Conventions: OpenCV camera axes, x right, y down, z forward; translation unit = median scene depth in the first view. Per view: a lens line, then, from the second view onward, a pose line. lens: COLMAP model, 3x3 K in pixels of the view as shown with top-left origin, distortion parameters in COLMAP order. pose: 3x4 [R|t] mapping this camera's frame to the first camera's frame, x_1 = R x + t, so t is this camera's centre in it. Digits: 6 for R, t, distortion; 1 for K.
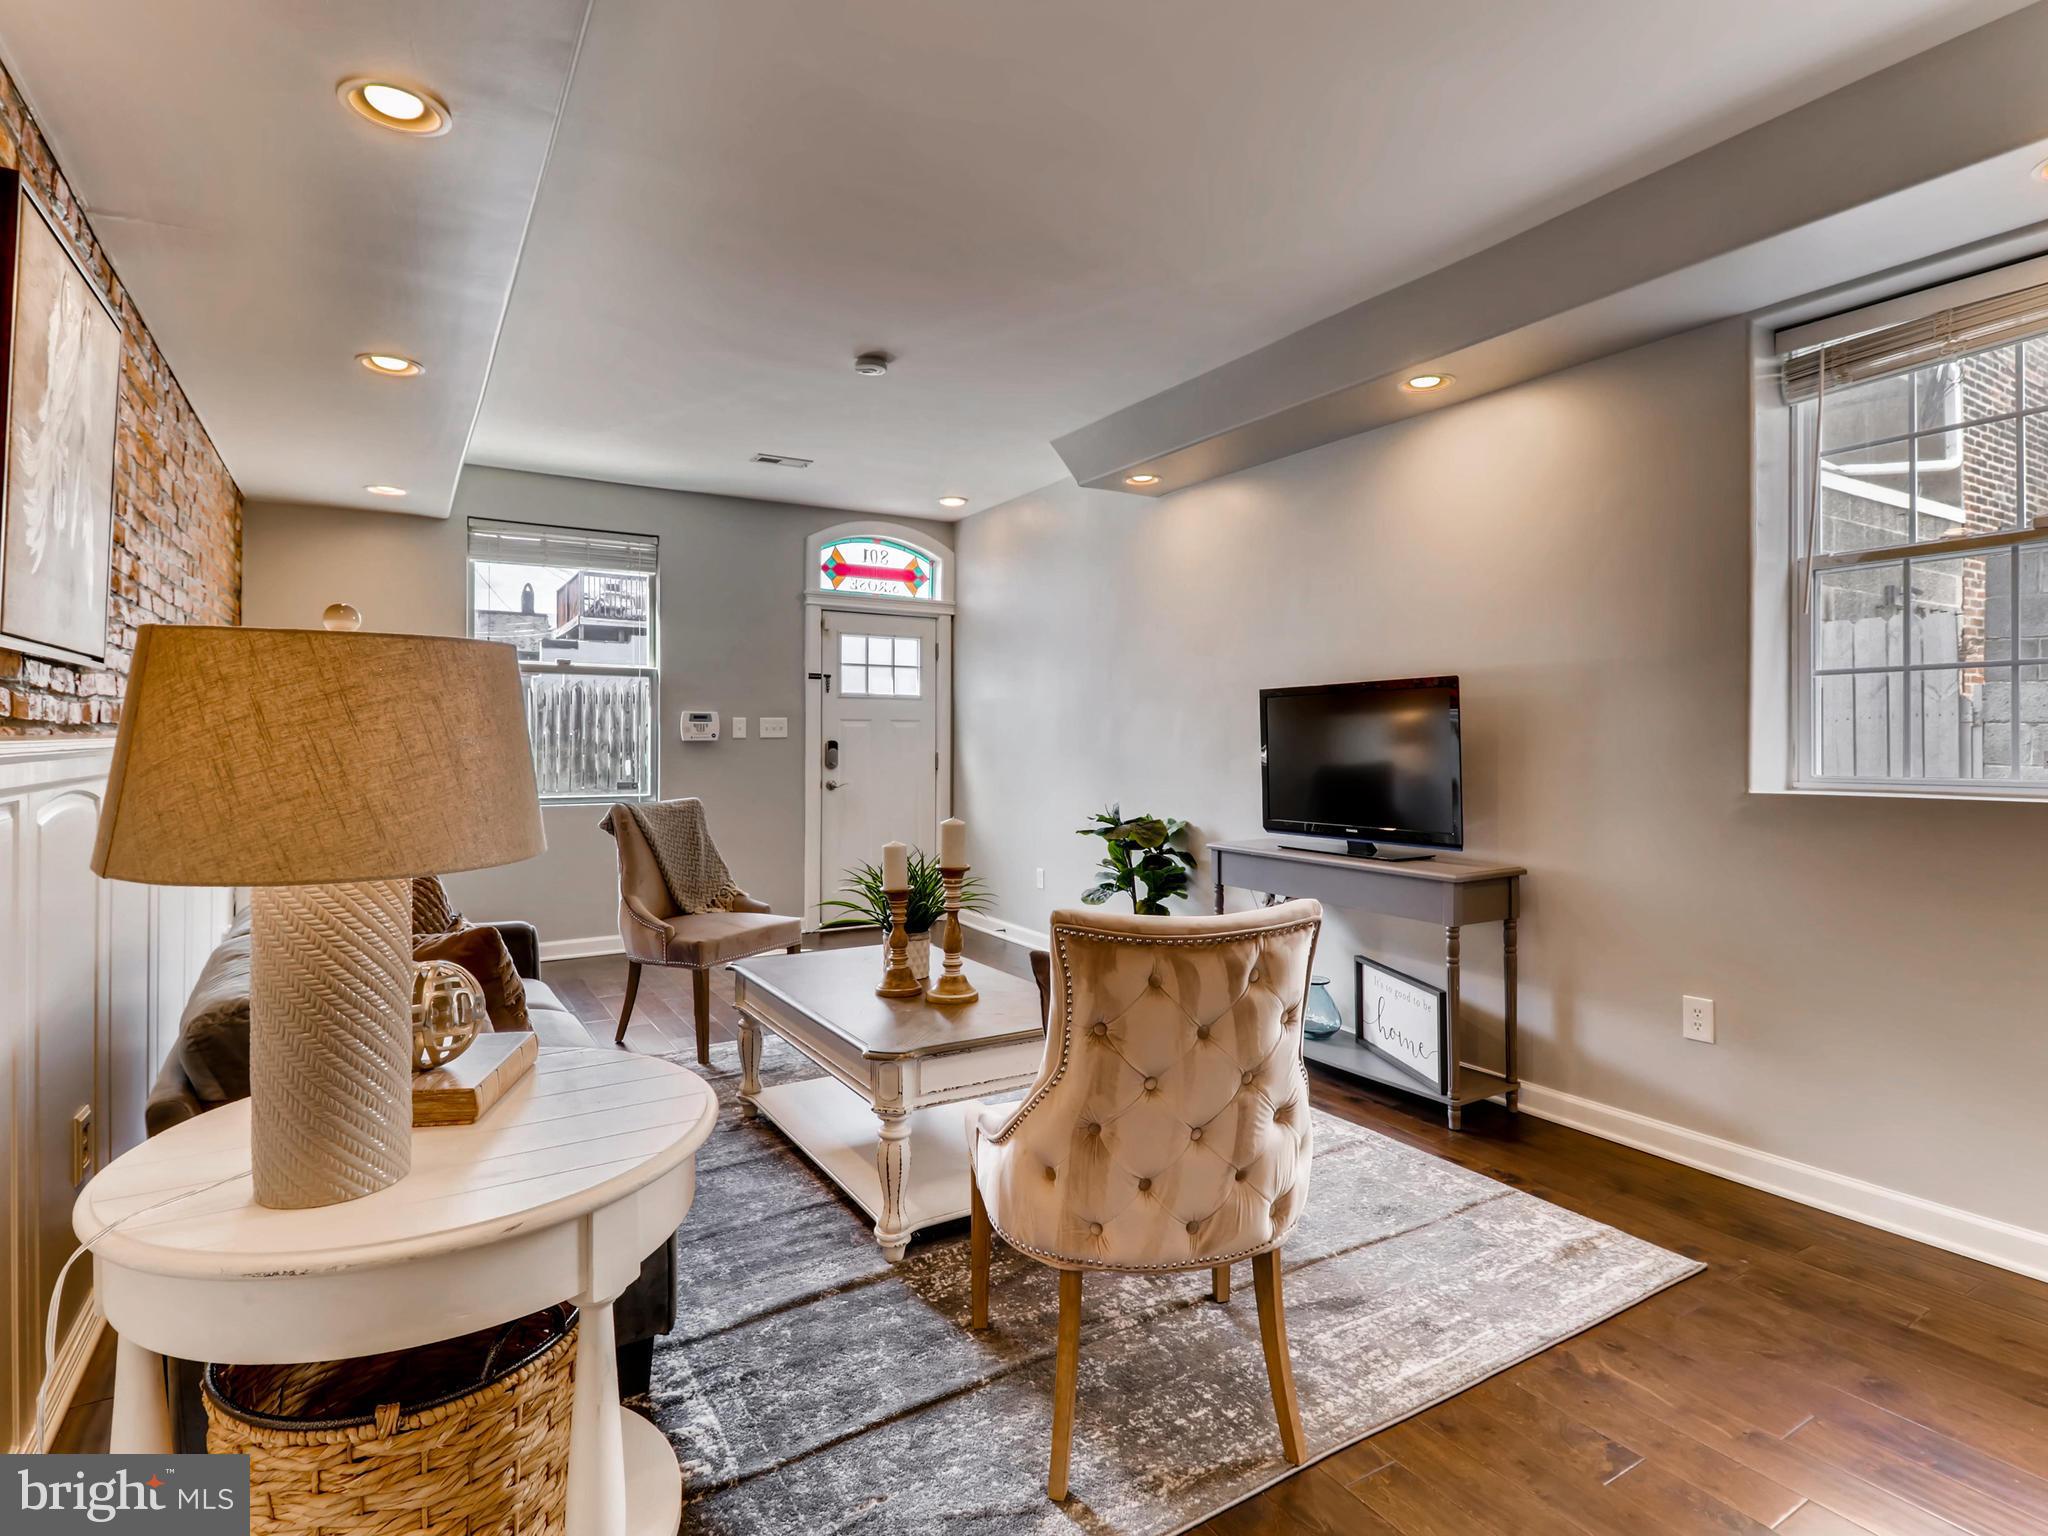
lens RADIAL K [[1056.0, 0, 1033.9], [0, 1056.0, 747.6], [0, 0, 1]] dist [0.022077, -0.016050]
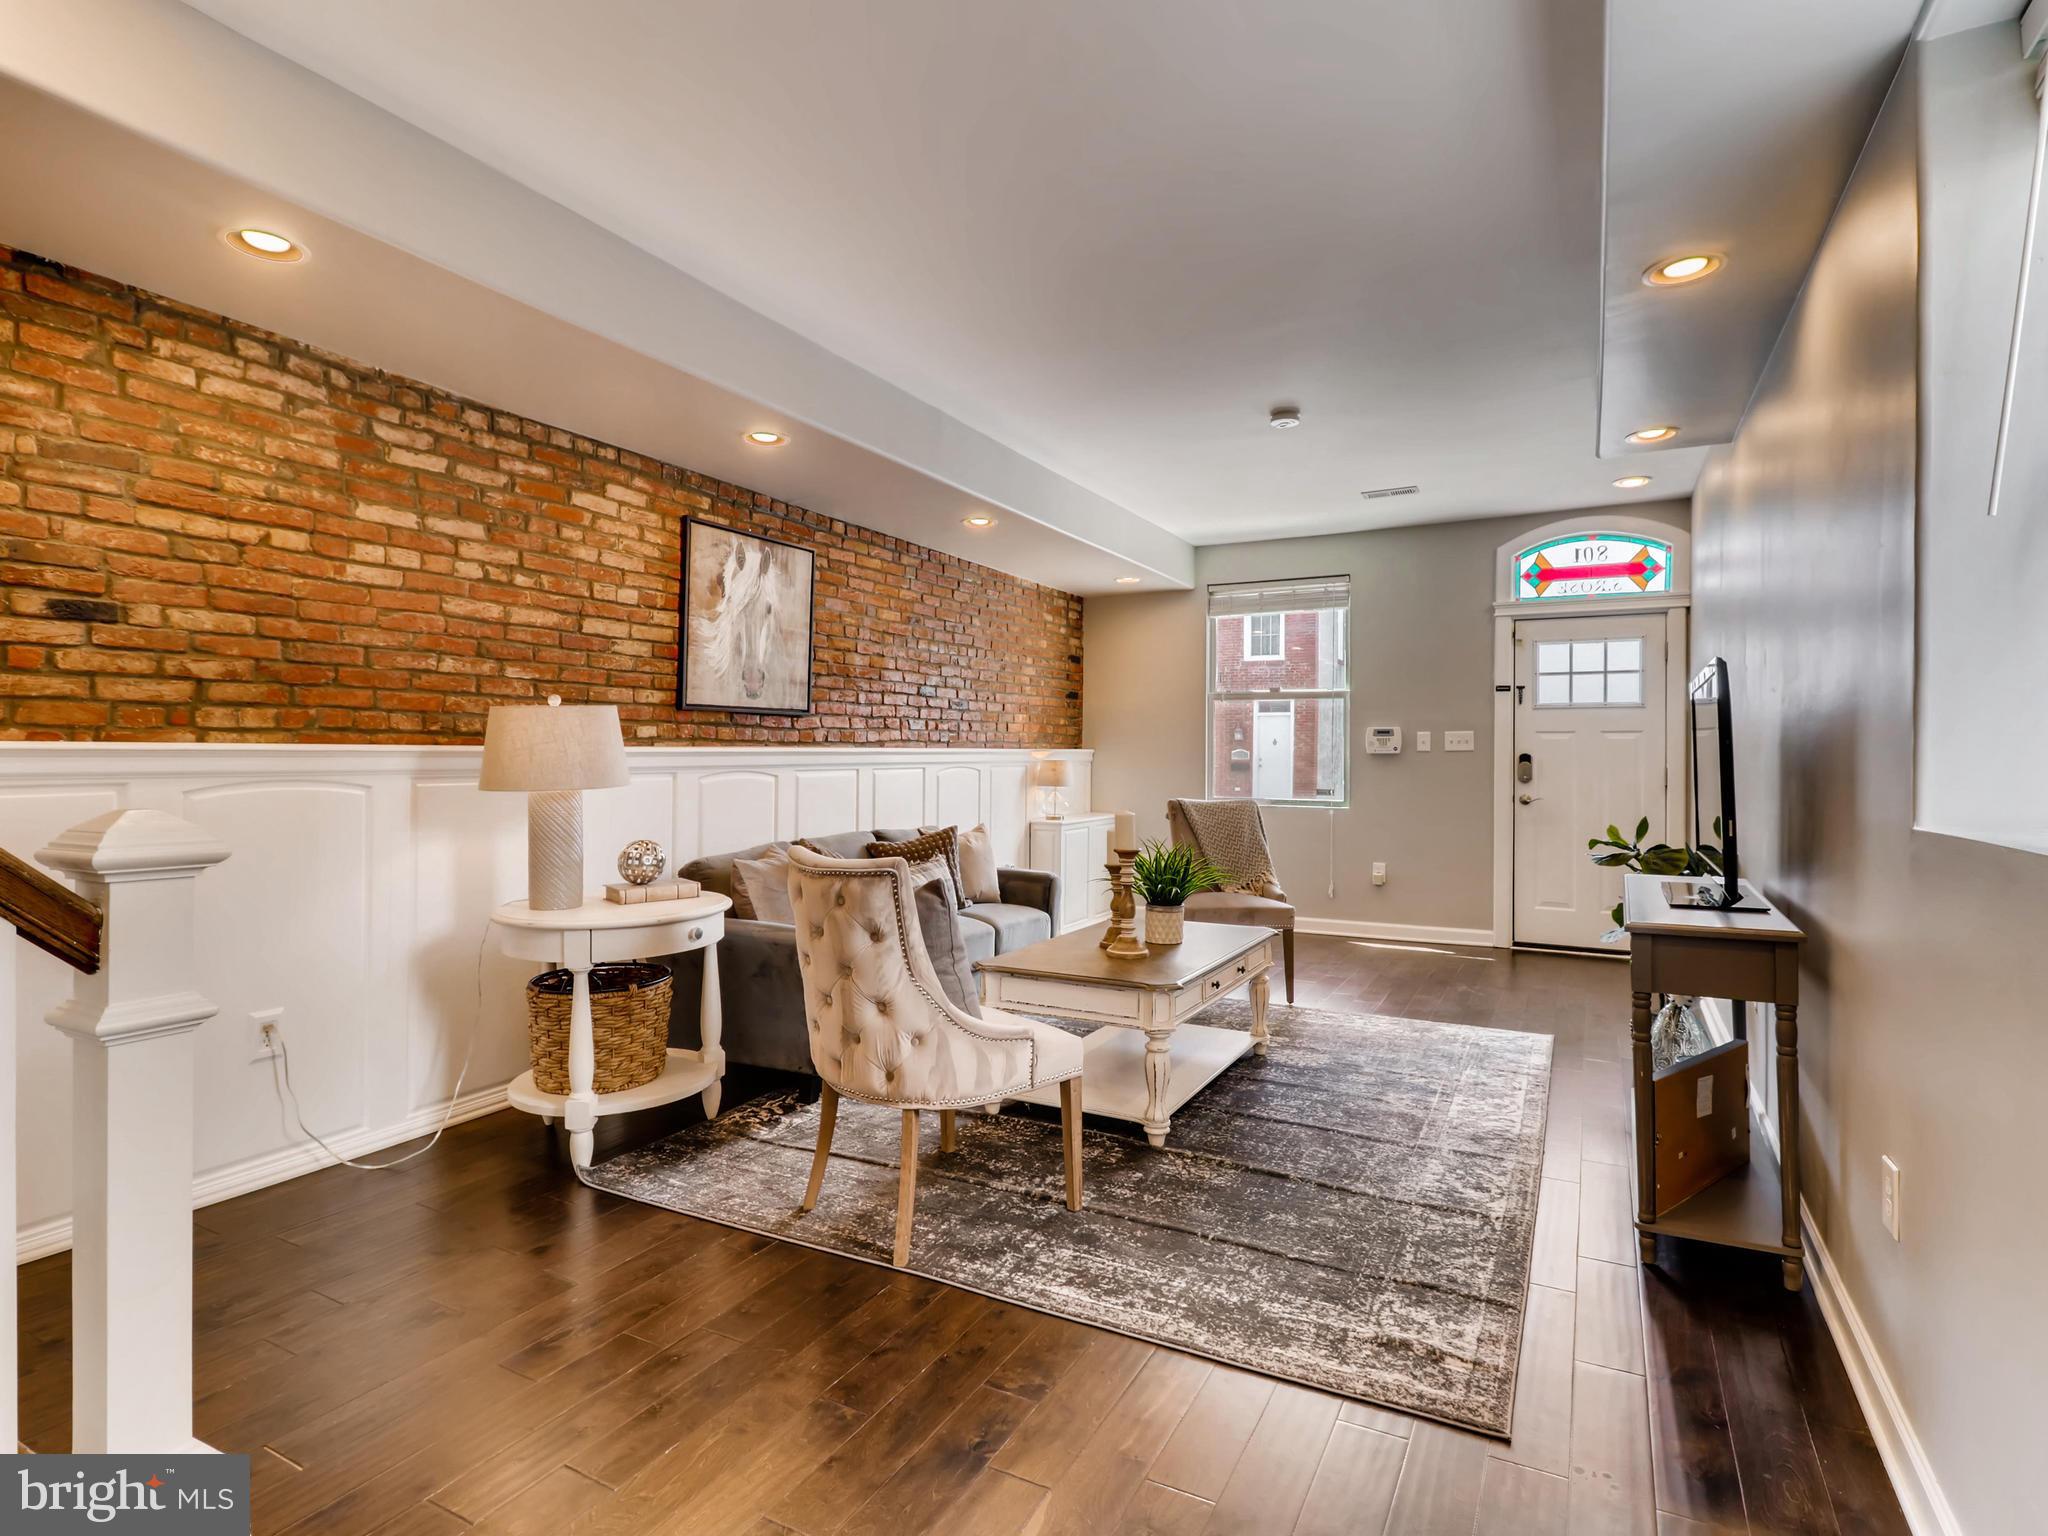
lens RADIAL K [[1056.0, 0, 1033.9], [0, 1056.0, 747.6], [0, 0, 1]] dist [0.022077, -0.016050]
pose [[0.508188, -0.005672, -0.861228, 0.417793], [-0.009351, 0.999883, -0.012103, 0.003643], [0.861195, 0.014203, 0.508075, 0.119639]]
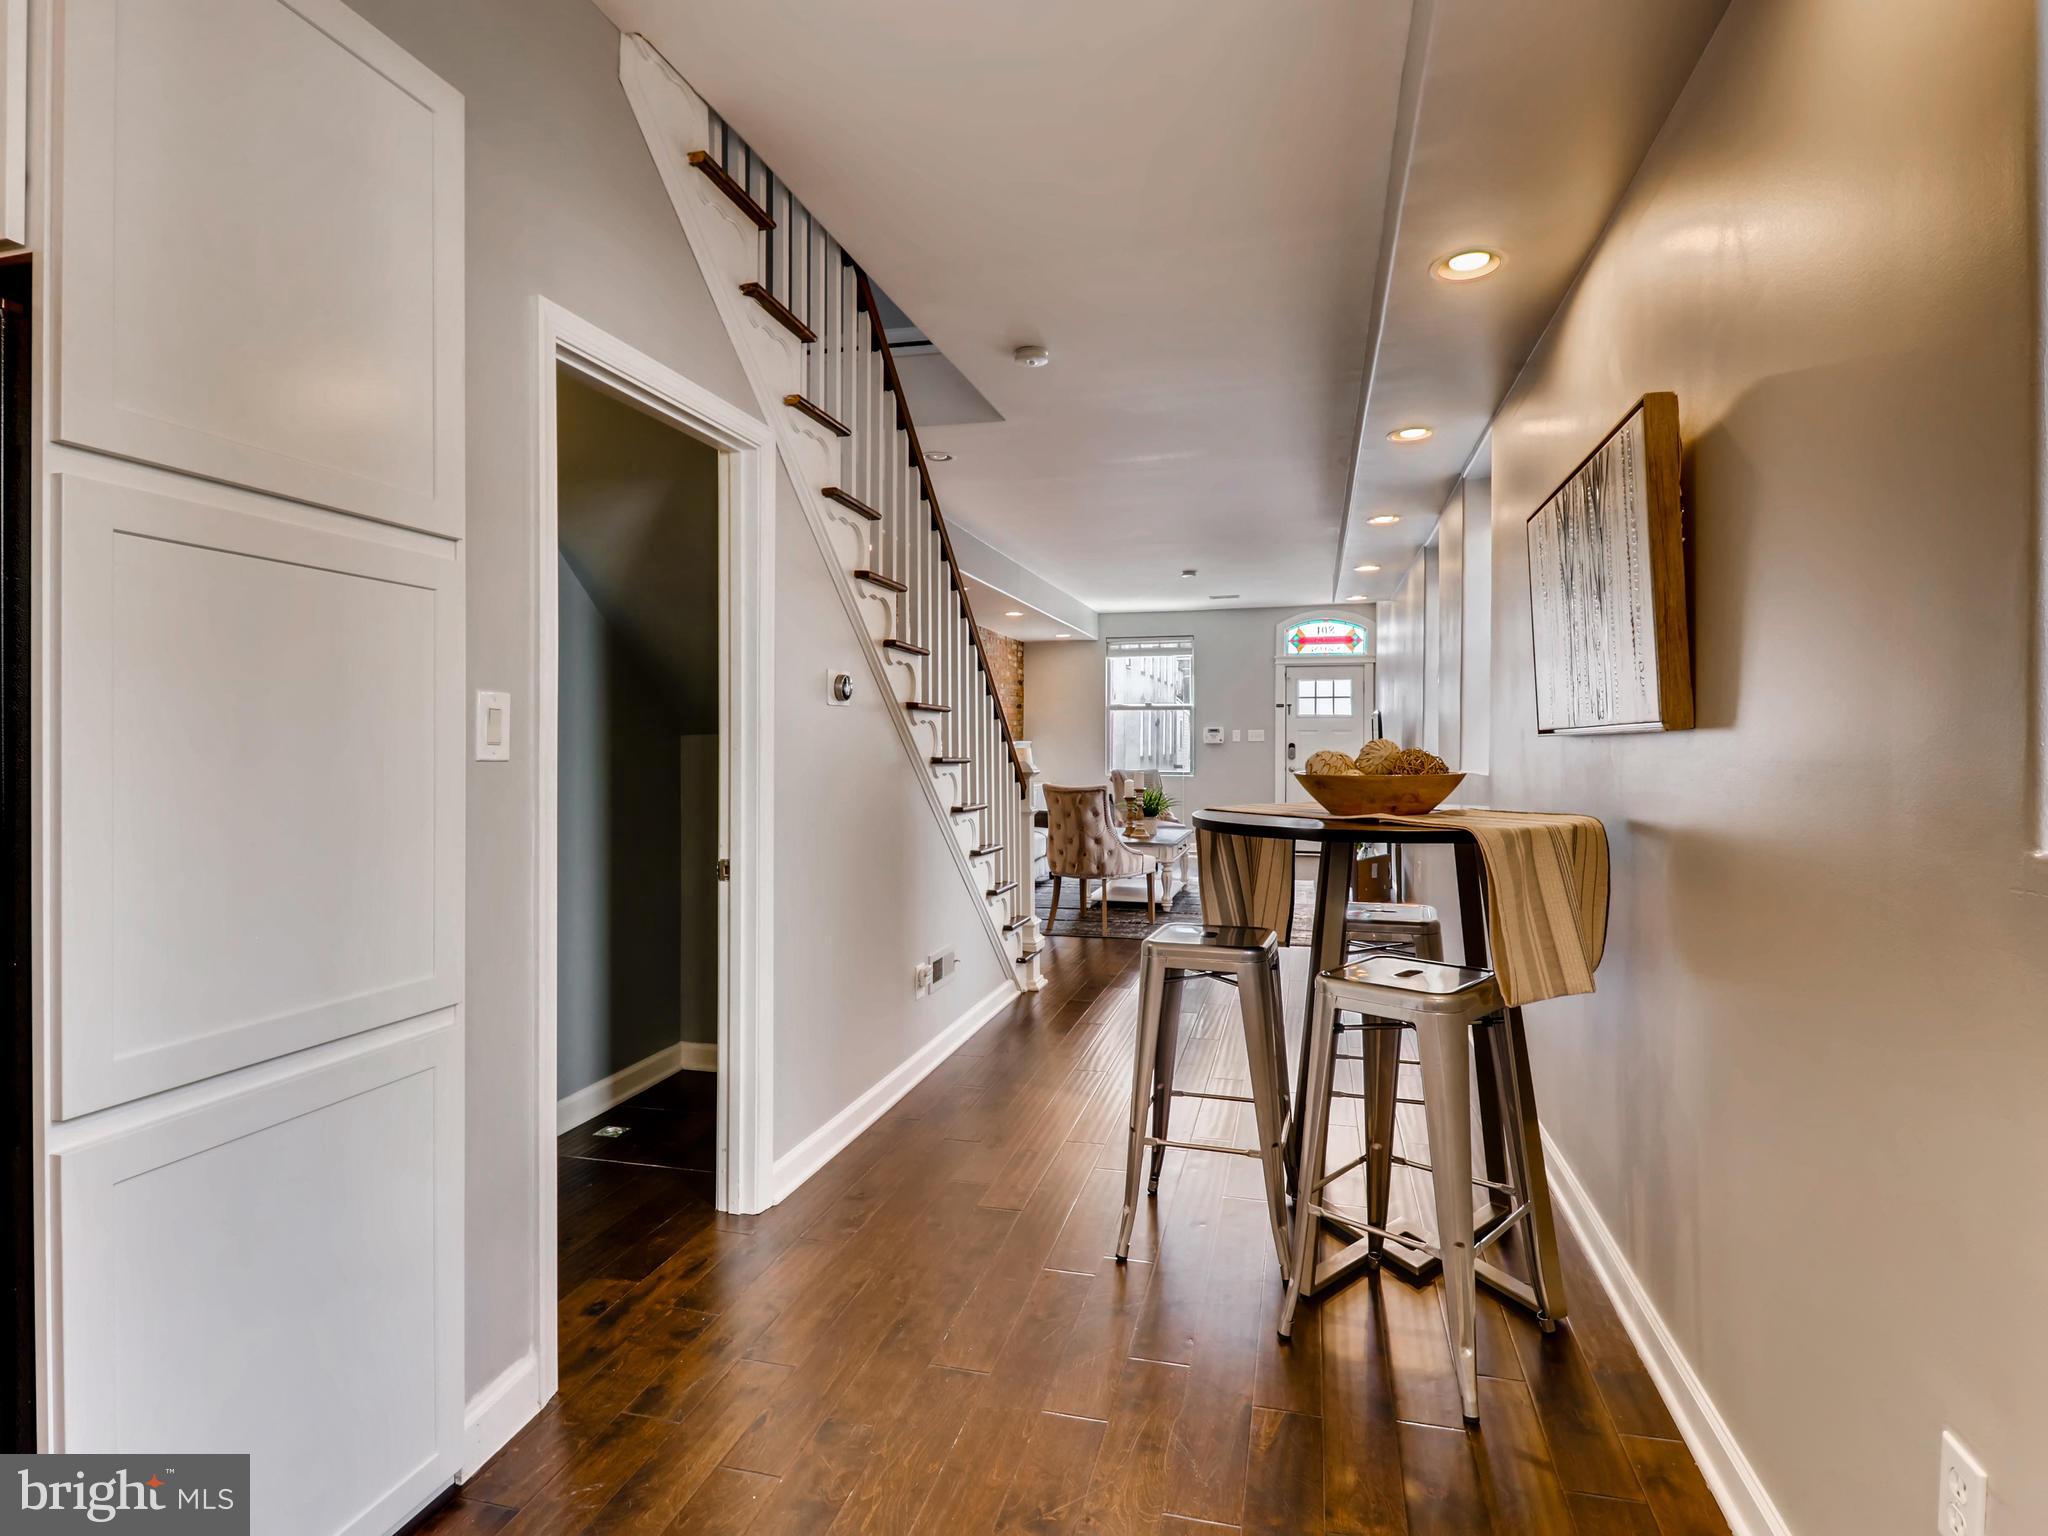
lens RADIAL K [[1056.0, 0, 1033.9], [0, 1056.0, 747.6], [0, 0, 1]] dist [0.022077, -0.016050]
pose [[0.692189, 0.001081, -0.721716, 0.751136], [-0.003309, 0.999993, -0.001676, 0.004904], [0.721709, 0.003549, 0.692188, -0.477233]]
